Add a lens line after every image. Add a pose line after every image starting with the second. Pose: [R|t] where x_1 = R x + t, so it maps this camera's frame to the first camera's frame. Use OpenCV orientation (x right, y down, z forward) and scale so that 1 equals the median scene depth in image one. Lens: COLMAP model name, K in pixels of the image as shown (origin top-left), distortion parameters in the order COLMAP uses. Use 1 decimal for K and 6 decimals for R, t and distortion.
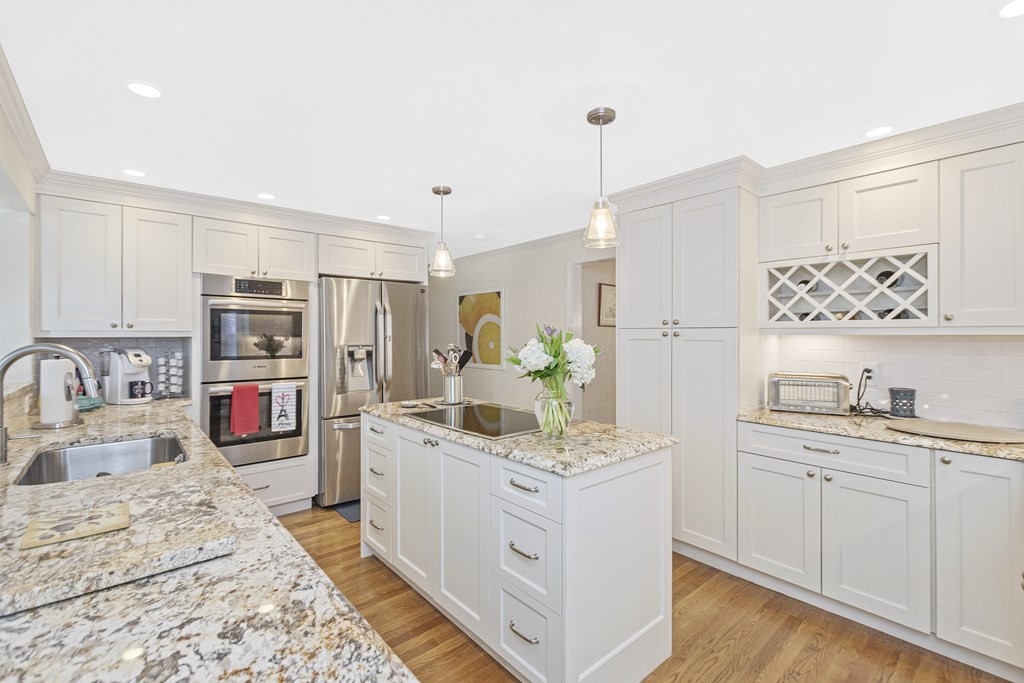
lens RADIAL K [[444.9, 0, 517.8], [0, 444.9, 332.7], [0, 0, 1]] dist [0.004106, 0.000133]
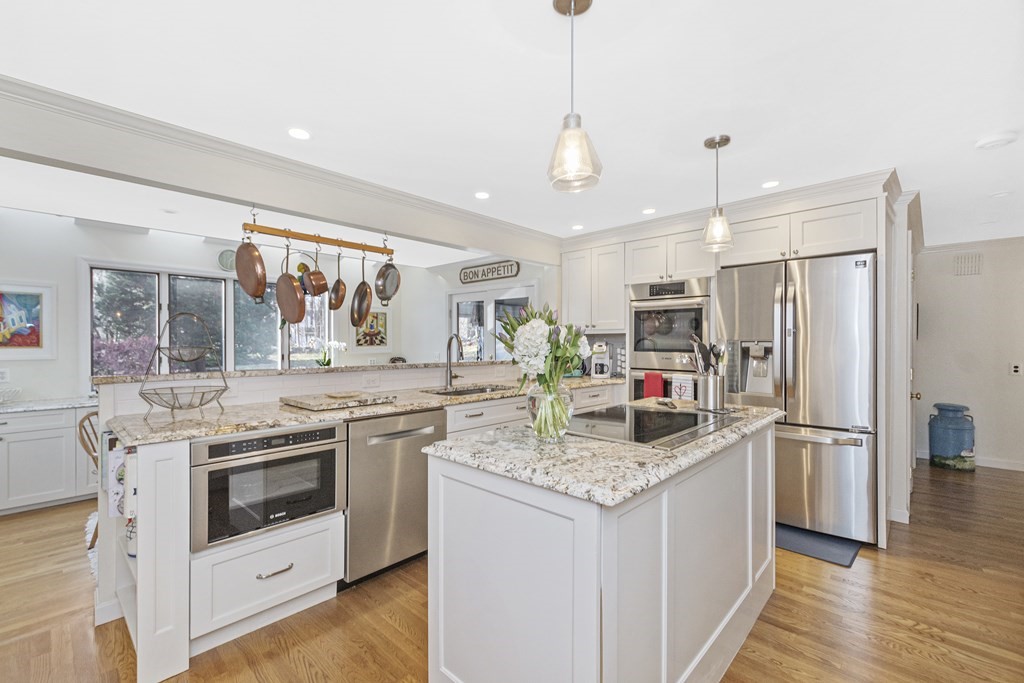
lens RADIAL K [[444.9, 0, 511.7], [0, 444.9, 343.8], [0, 0, 1]] dist [0.004106, 0.000133]
pose [[0.097431, 0.001156, -0.995242, 0.678385], [0.002062, 0.999997, 0.001363, 0.046895], [0.995240, -0.002185, 0.097428, 0.640911]]
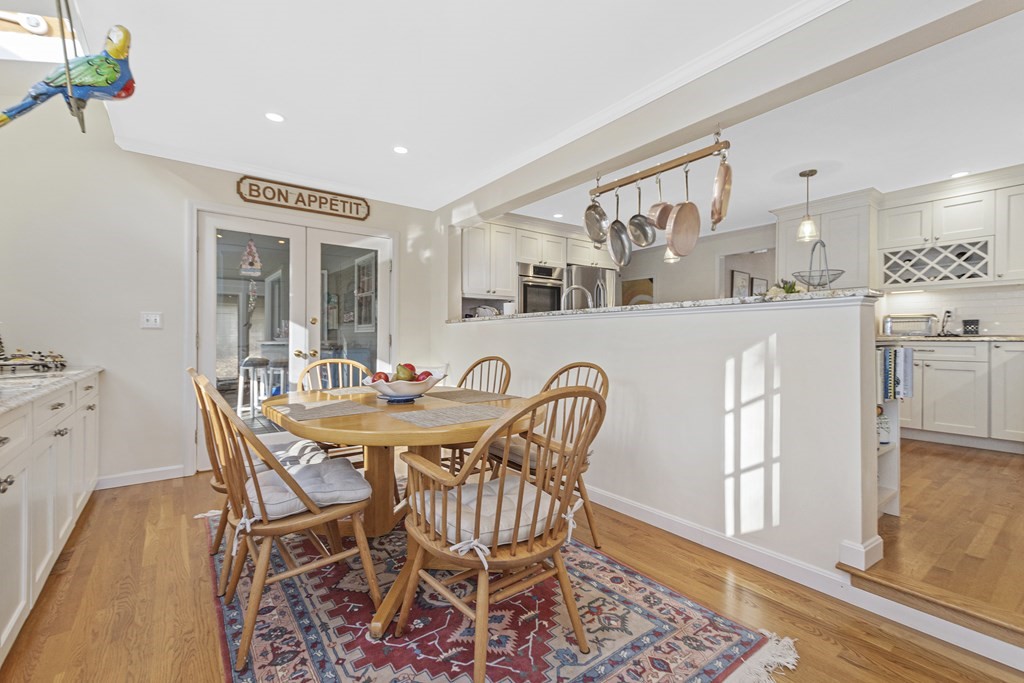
lens RADIAL K [[444.9, 0, 506.7], [0, 444.9, 342.4], [0, 0, 1]] dist [0.004106, 0.000133]
pose [[0.997423, -0.000496, -0.071738, -0.773826], [0.001285, 0.999939, 0.010958, 0.181579], [0.071728, -0.011022, 0.997363, -0.820826]]
